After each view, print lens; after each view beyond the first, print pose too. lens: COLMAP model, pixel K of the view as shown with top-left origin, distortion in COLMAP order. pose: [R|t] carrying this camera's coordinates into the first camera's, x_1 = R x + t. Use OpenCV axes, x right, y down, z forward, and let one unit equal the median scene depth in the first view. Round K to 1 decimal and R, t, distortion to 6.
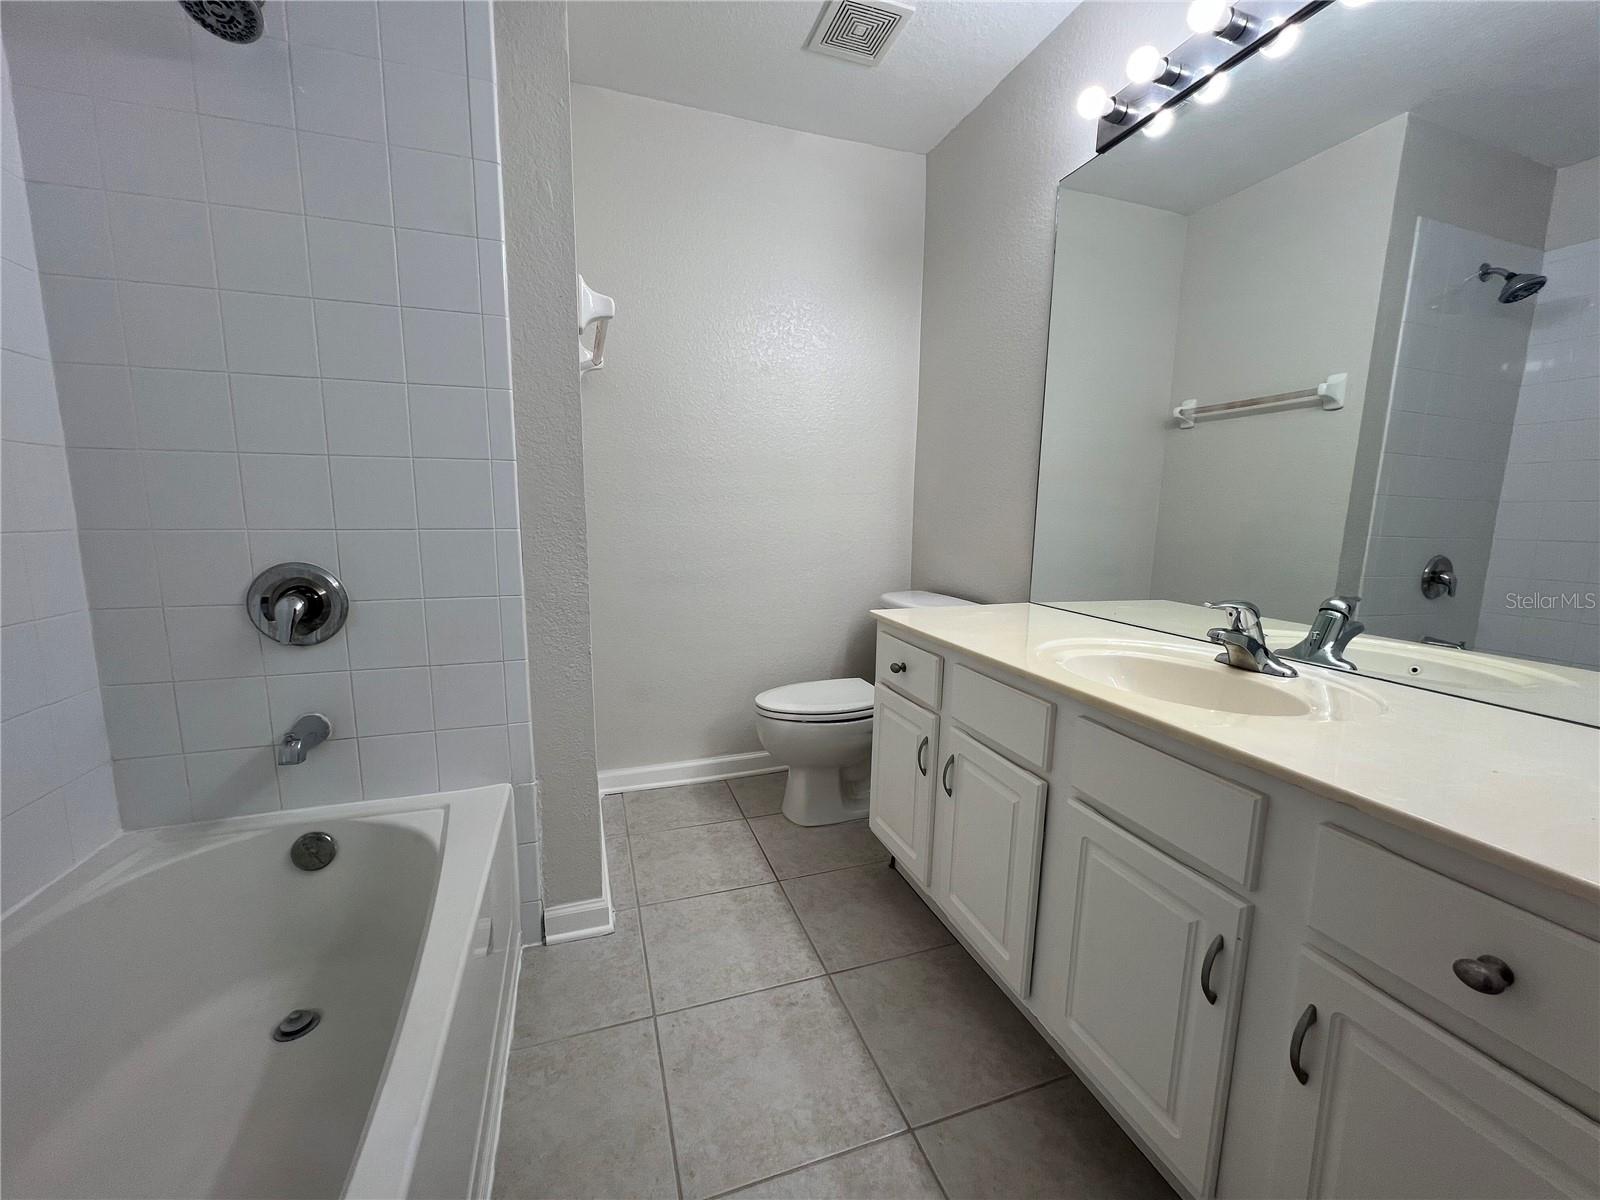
lens RADIAL K [[641.4, 0, 803.2], [0, 641.4, 599.8], [0, 0, 1]] dist [-0.001930, 0.001124]
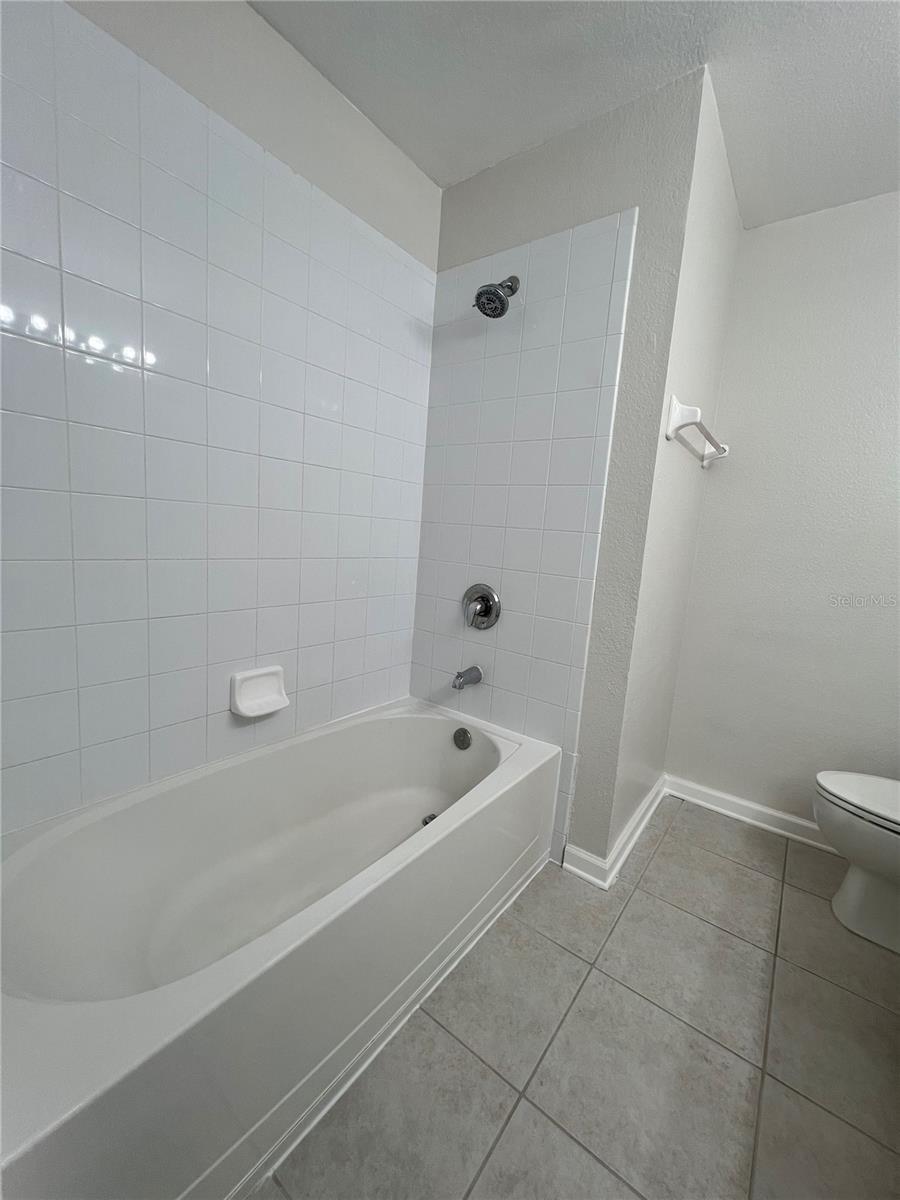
lens RADIAL K [[481.1, 0, 446.5], [0, 481.1, 599.1], [0, 0, 1]] dist [-0.001930, 0.001124]
pose [[0.552779, 0.151831, -0.819379, 0.261700], [-0.186604, 0.980846, 0.055862, -0.065581], [0.812166, 0.122020, 0.570524, 0.111542]]
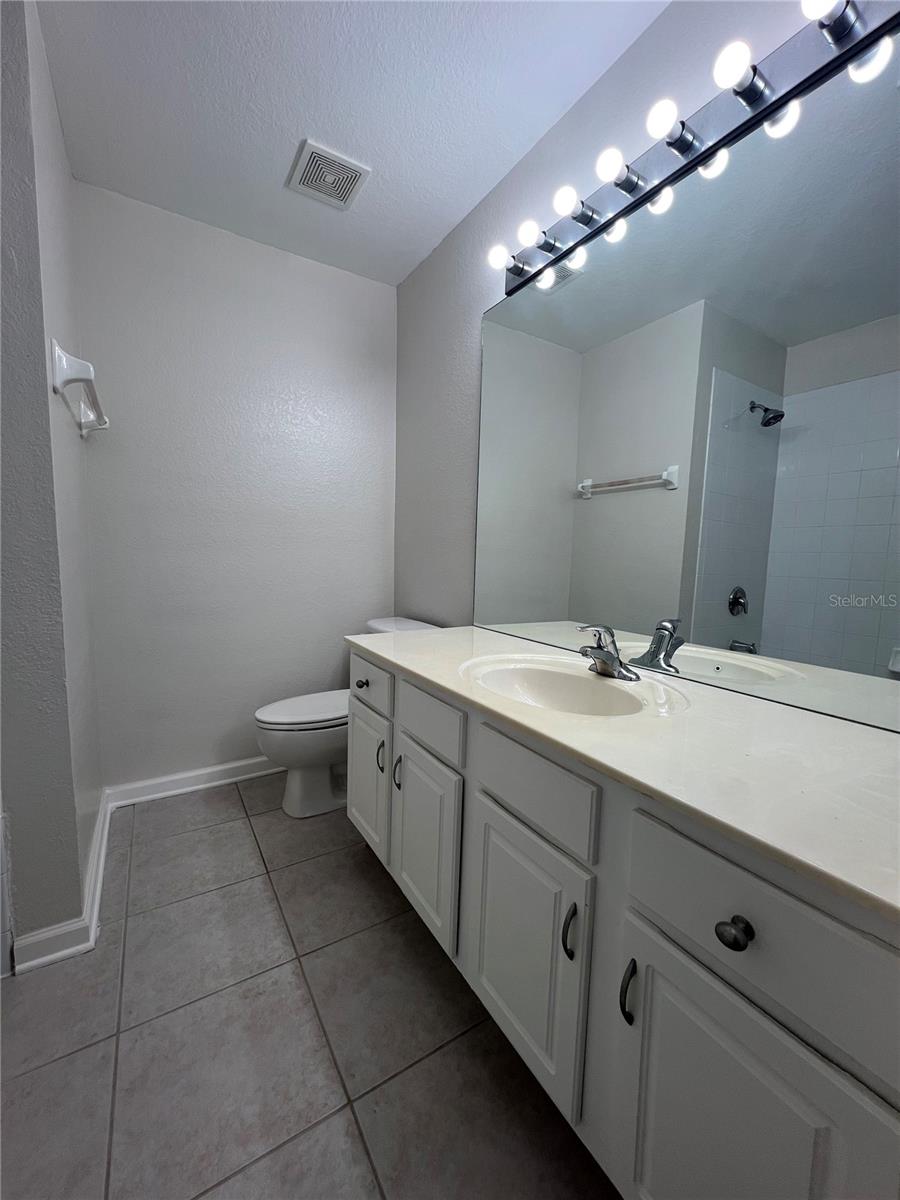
lens RADIAL K [[481.1, 0, 454.1], [0, 481.1, 597.7], [0, 0, 1]] dist [-0.001930, 0.001124]
pose [[0.973711, -0.012724, 0.227432, 0.123463], [0.023196, 0.998787, -0.043432, -0.015388], [-0.226604, 0.047565, 0.972825, 0.068941]]
